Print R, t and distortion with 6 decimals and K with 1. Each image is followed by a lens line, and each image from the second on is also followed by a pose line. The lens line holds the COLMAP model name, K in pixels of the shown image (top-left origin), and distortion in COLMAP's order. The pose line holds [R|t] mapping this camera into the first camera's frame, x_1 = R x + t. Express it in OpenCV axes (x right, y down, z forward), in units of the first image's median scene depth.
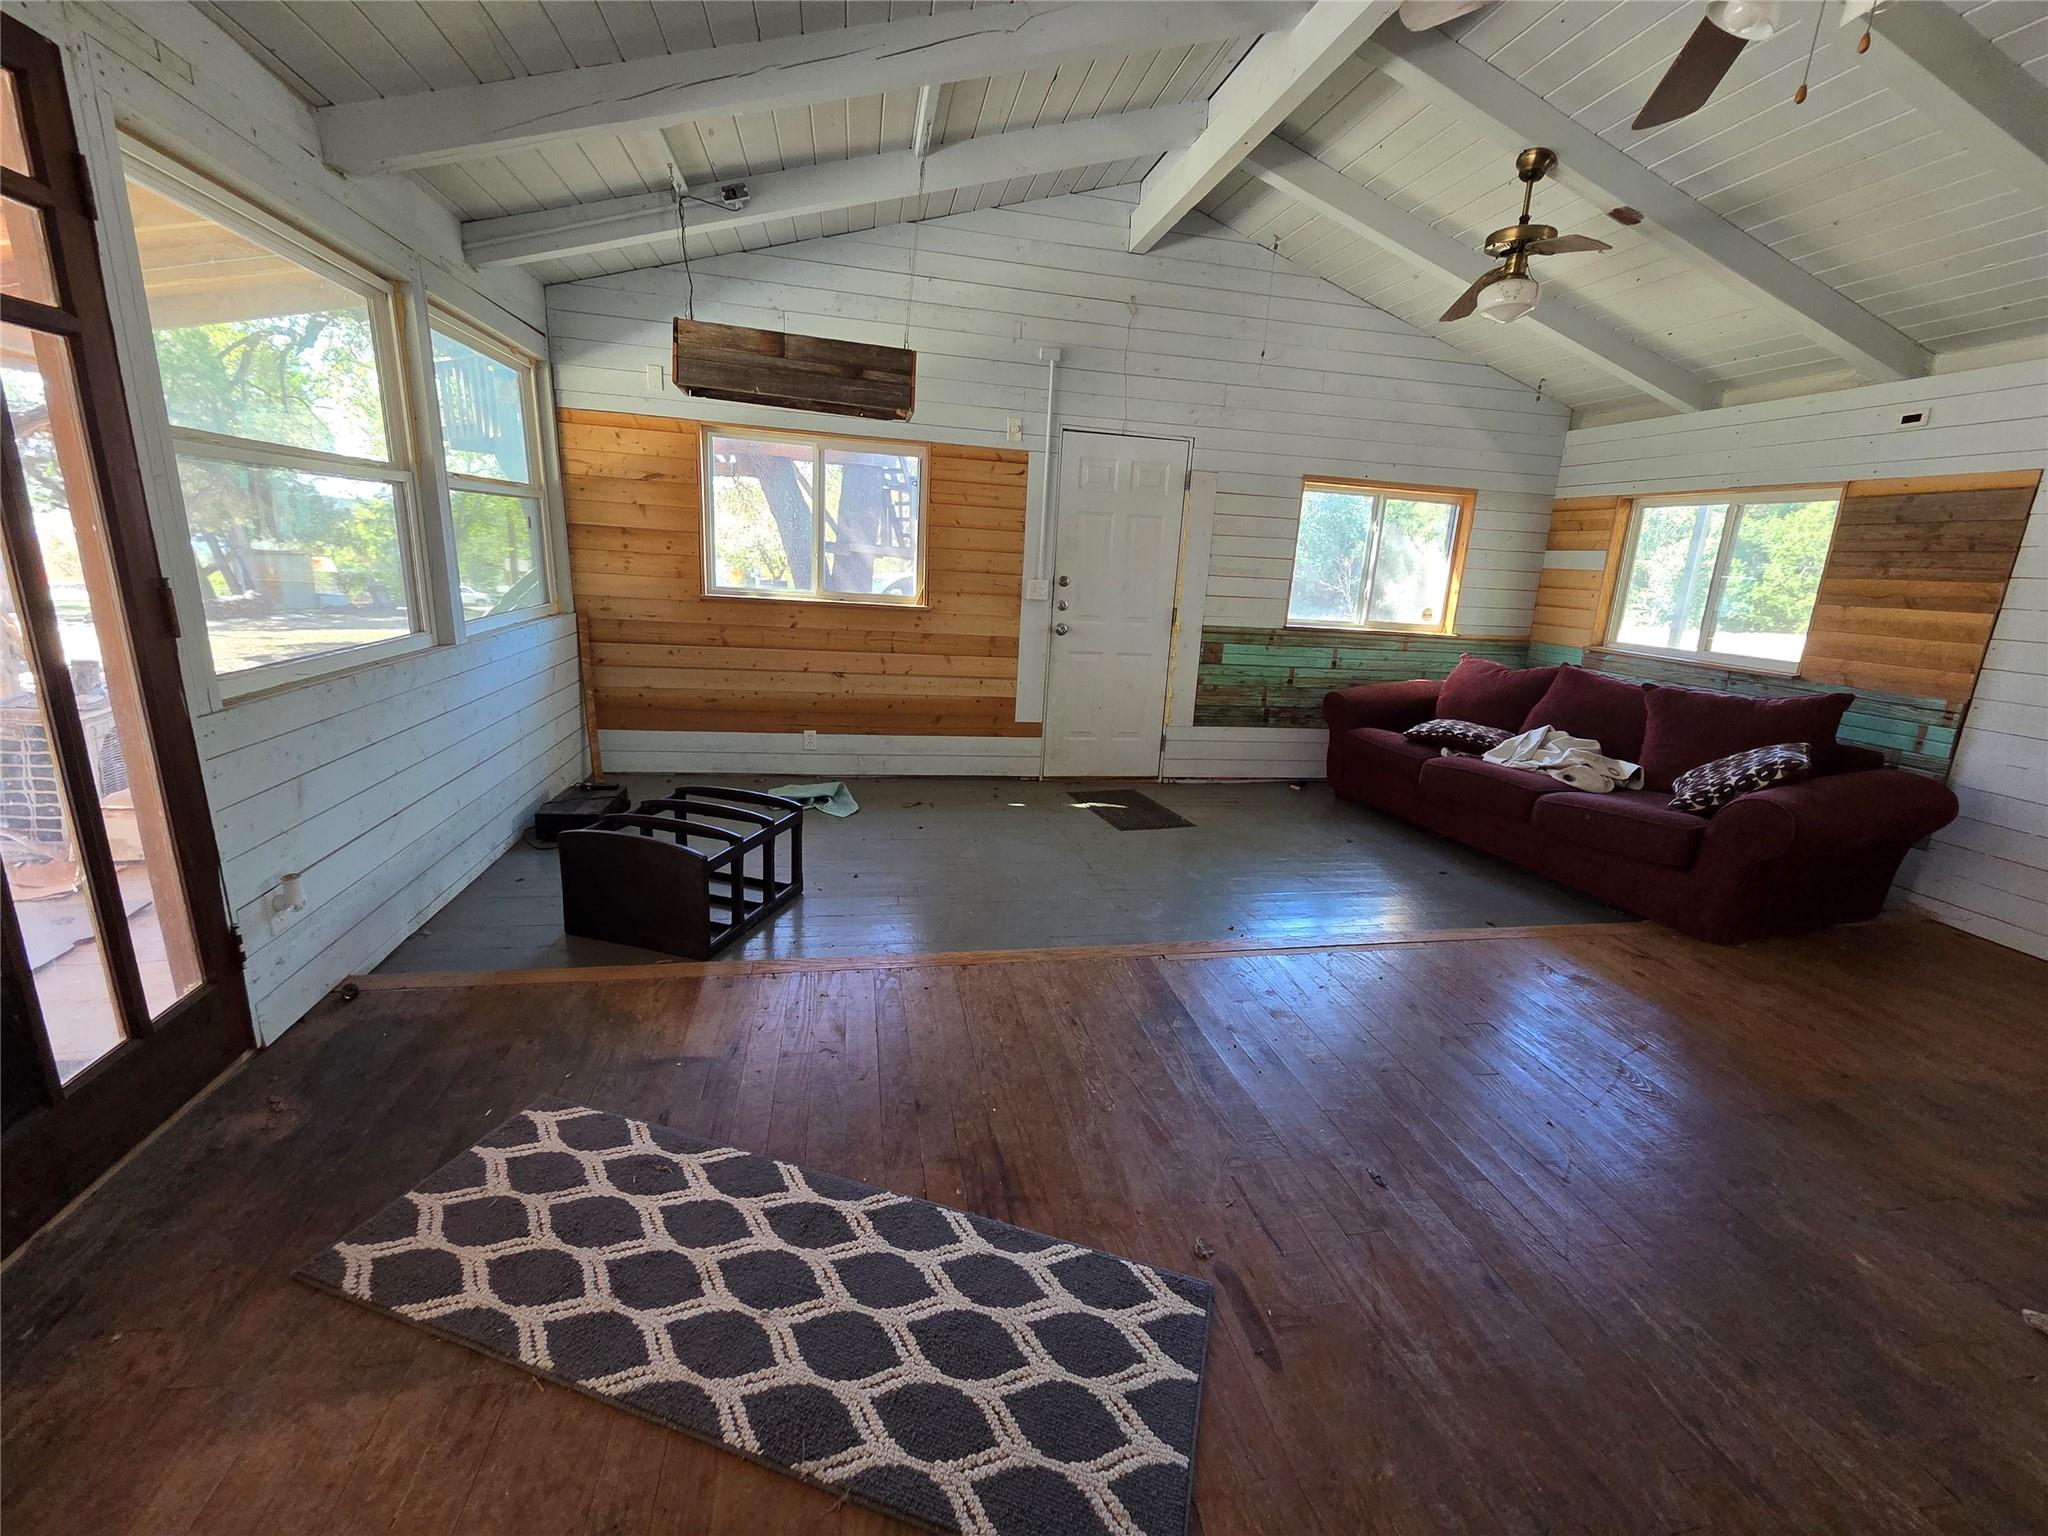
lens RADIAL K [[838.0, 0, 1034.0], [0, 838.0, 768.3], [0, 0, 1]] dist [0.000614, 0.000105]
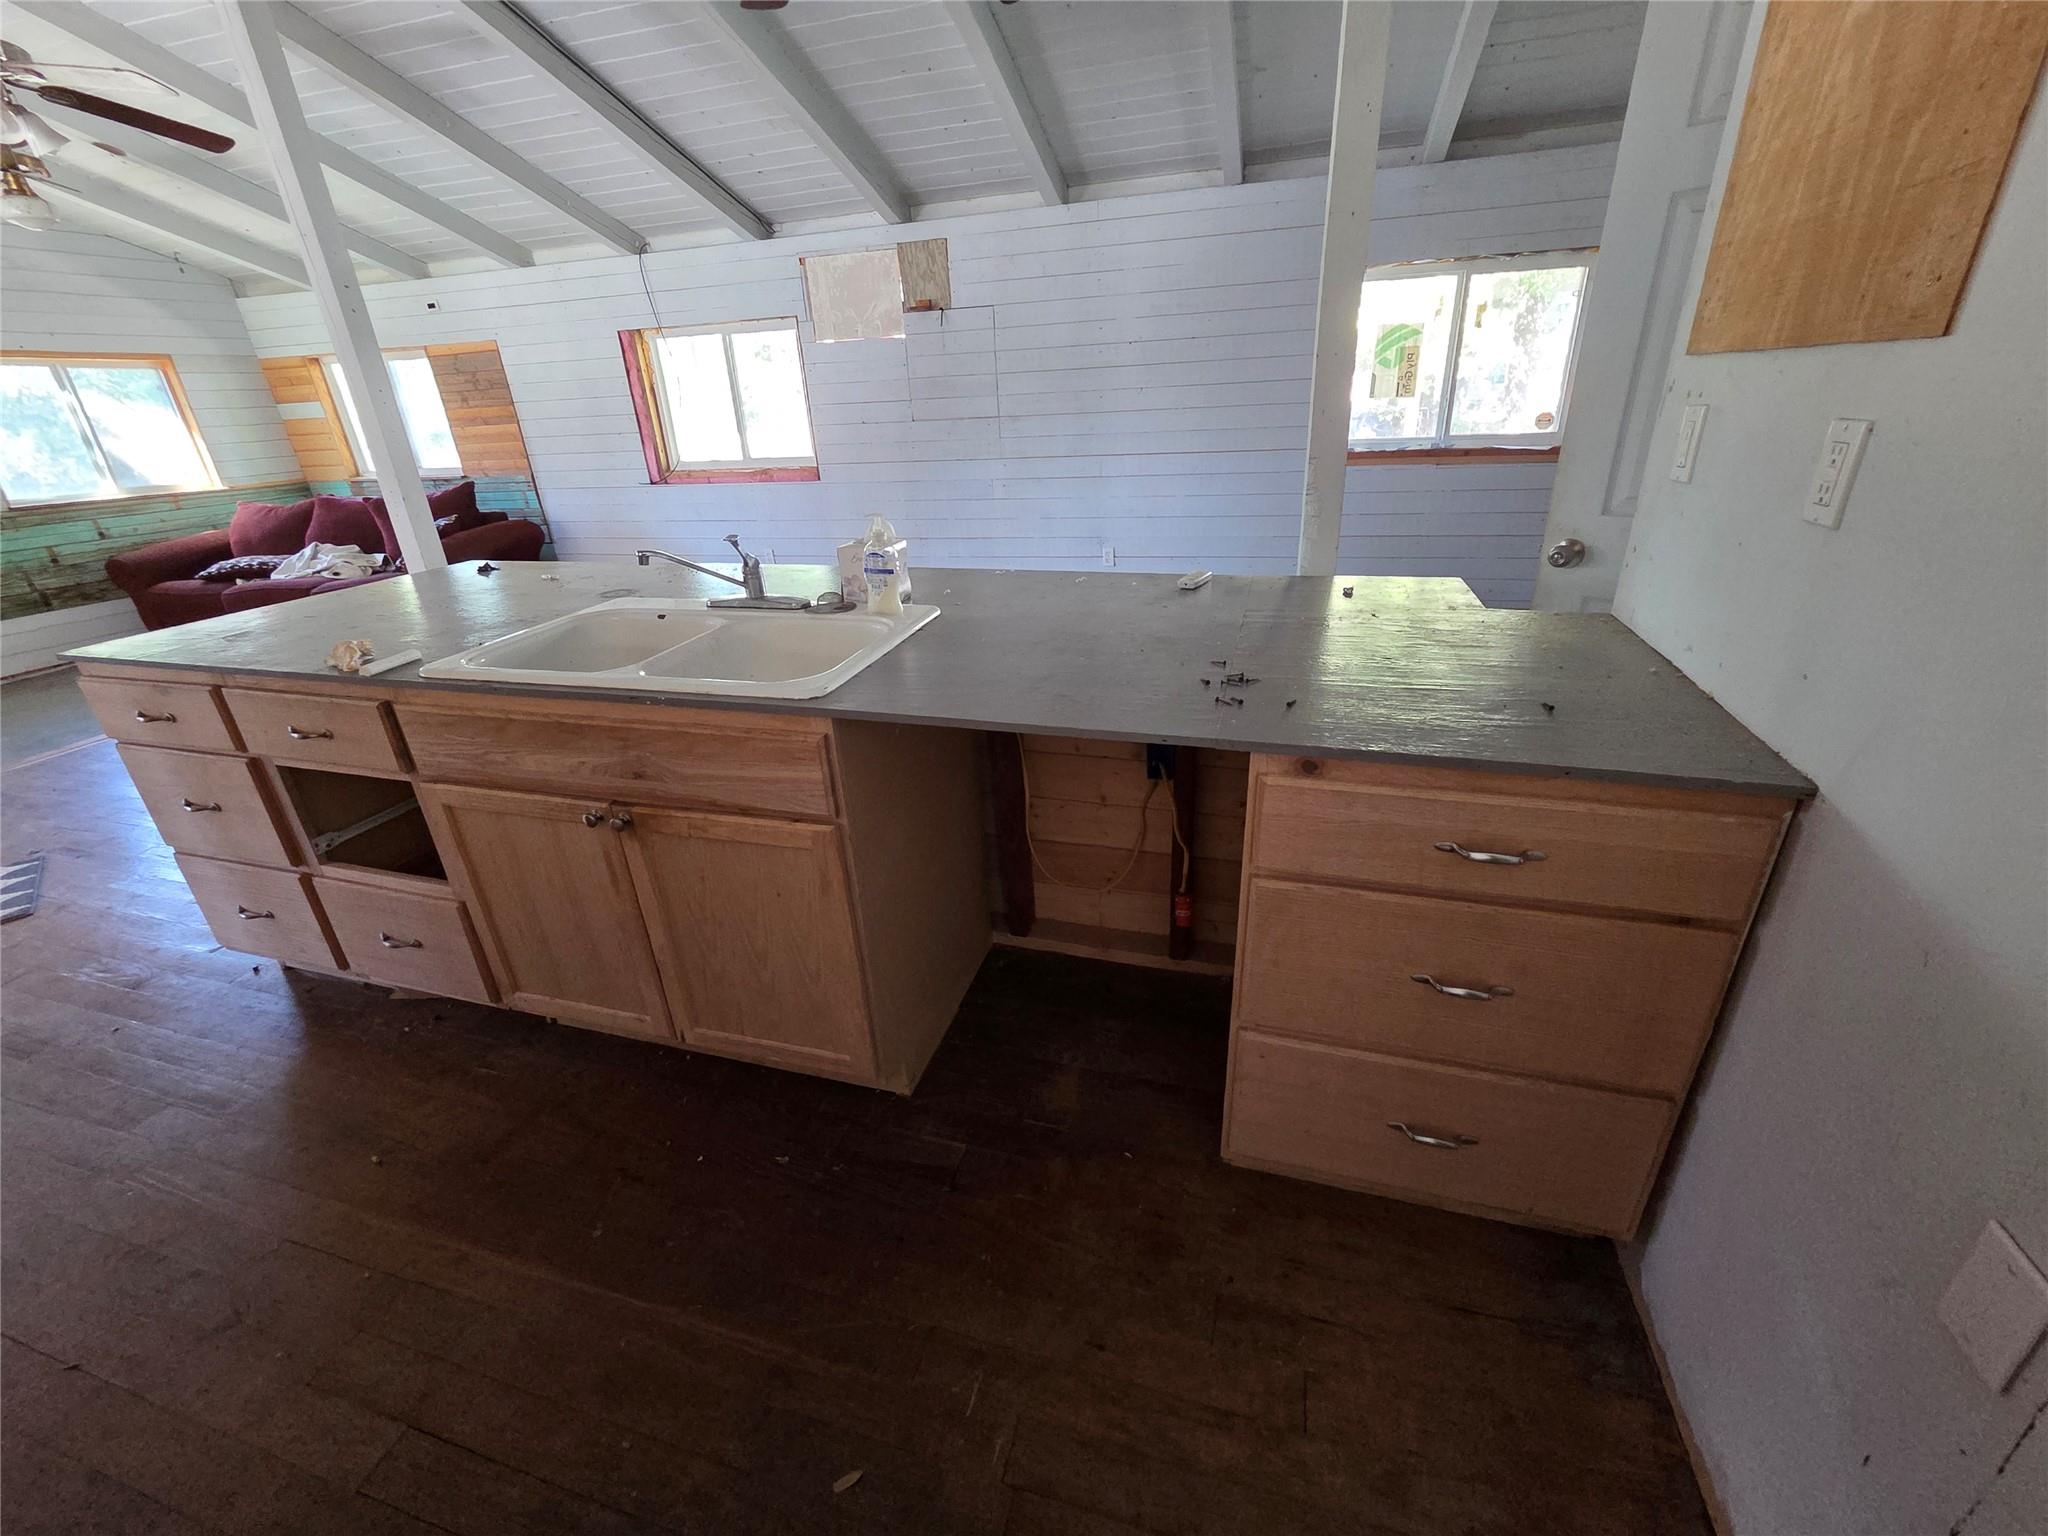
lens RADIAL K [[838.0, 0, 1027.2], [0, 838.0, 755.5], [0, 0, 1]] dist [0.000614, 0.000105]
pose [[0.467707, -0.420722, 0.777331, -0.038917], [0.288878, 0.903914, 0.315420, 0.146423], [-0.835344, 0.077030, 0.544304, -0.591956]]
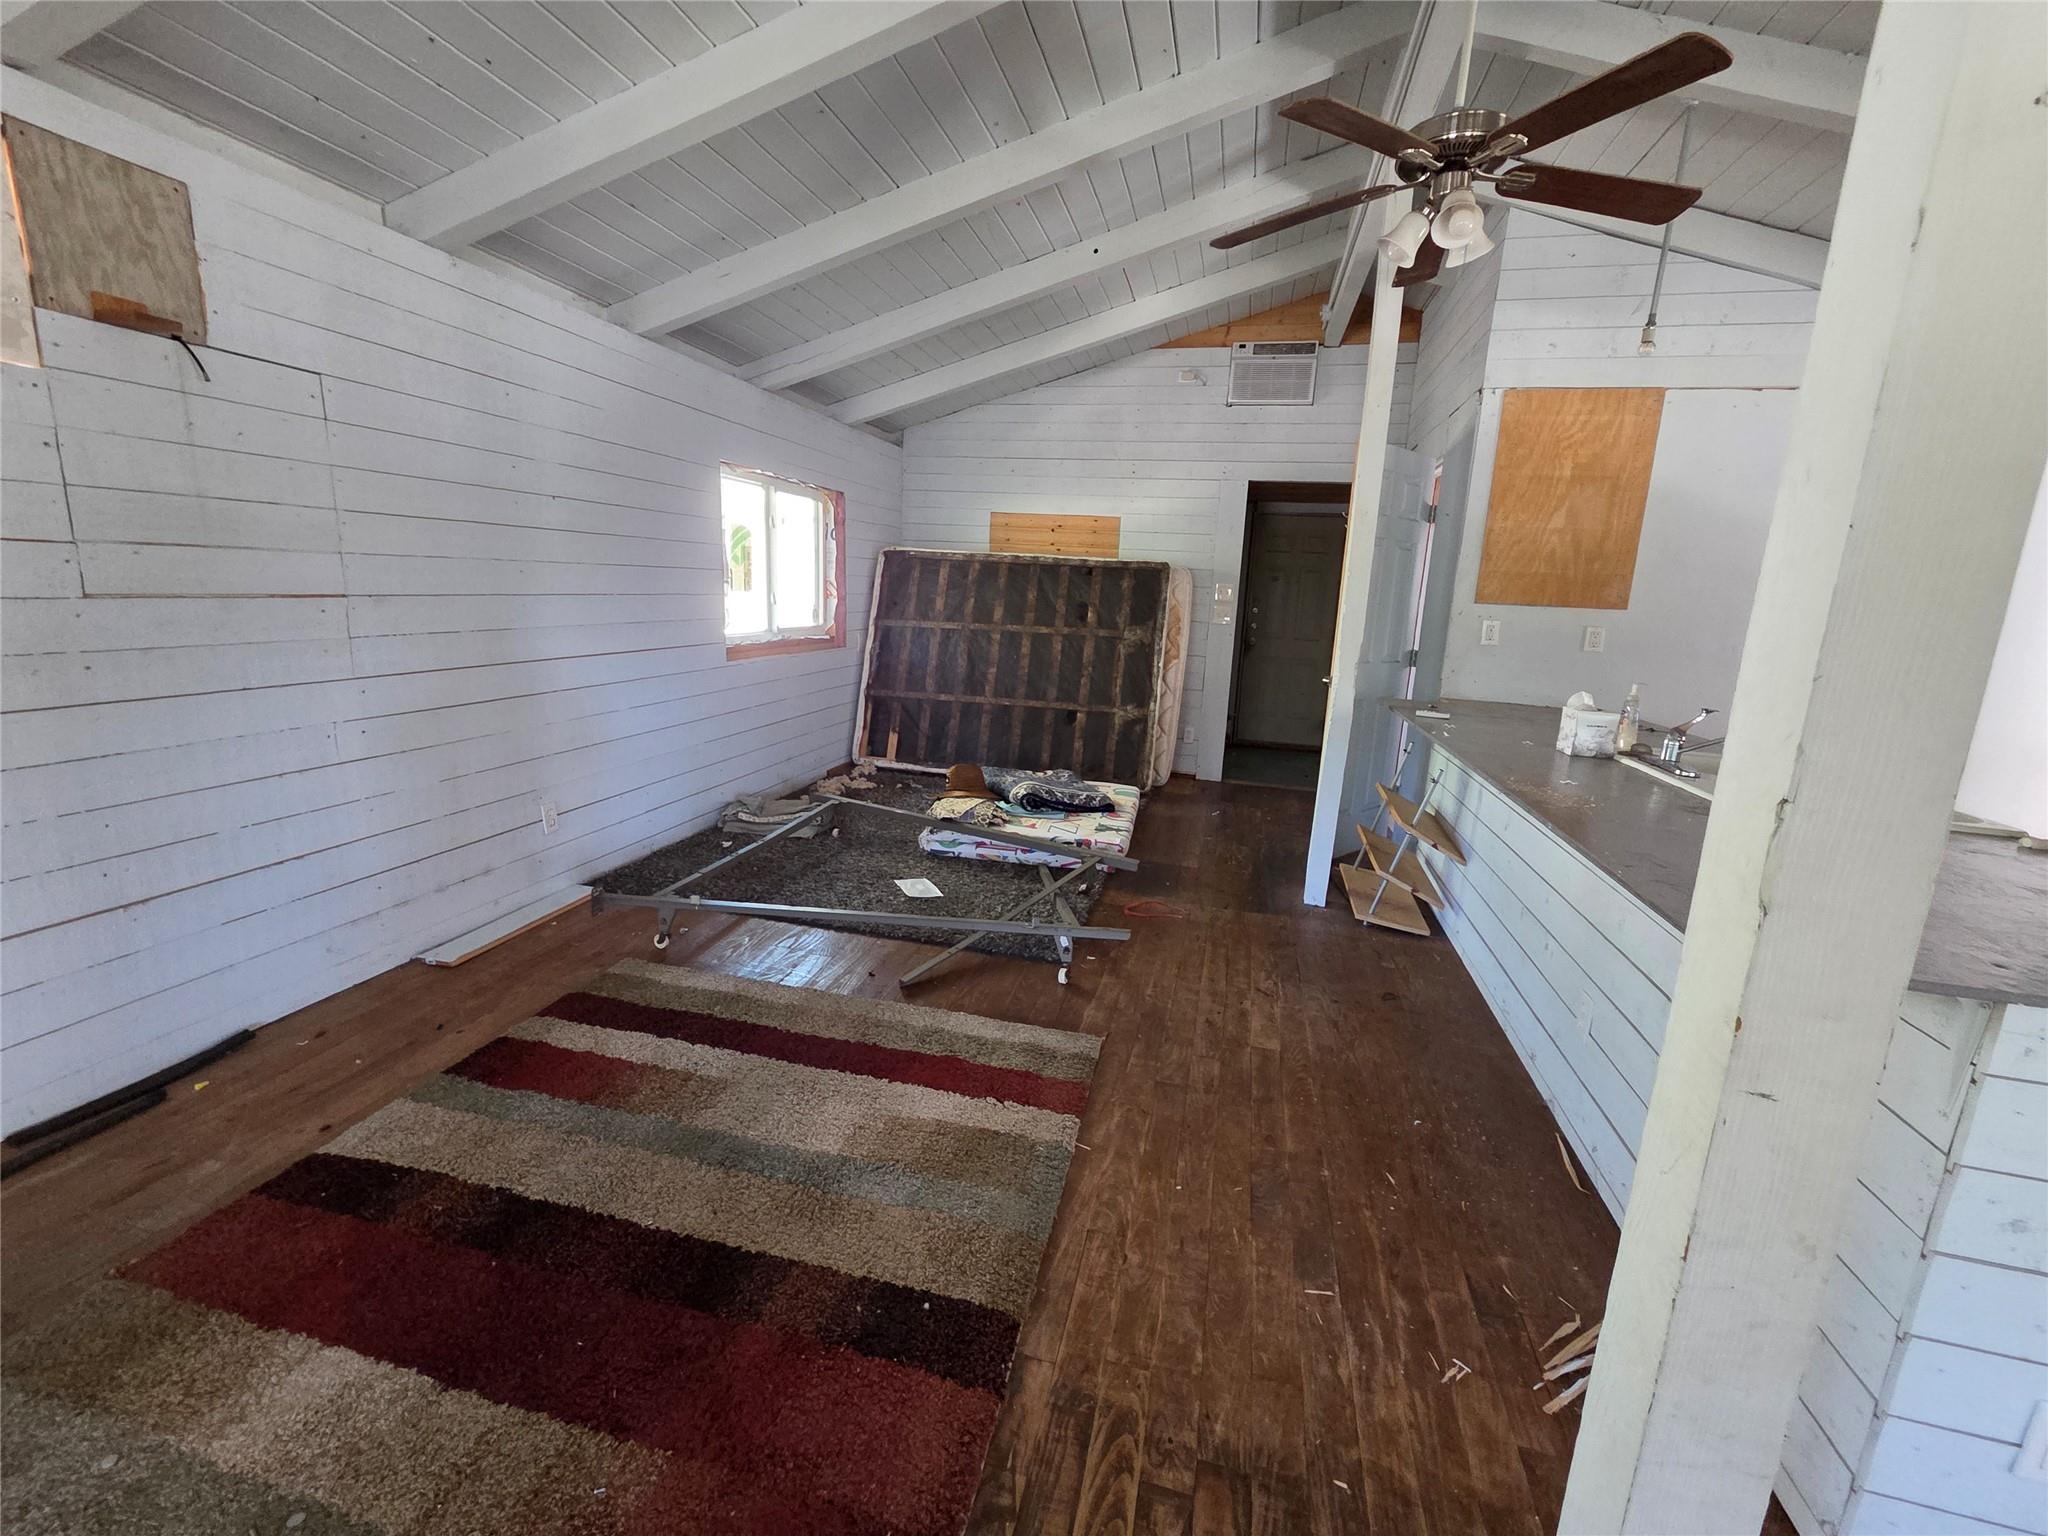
lens RADIAL K [[838.0, 0, 1028.9], [0, 838.0, 751.4], [0, 0, 1]] dist [0.000614, 0.000105]
pose [[-0.894443, -0.181179, 0.408836, 0.361969], [0.014420, 0.902086, 0.431315, -0.045335], [-0.446950, 0.391682, -0.804252, 0.247801]]
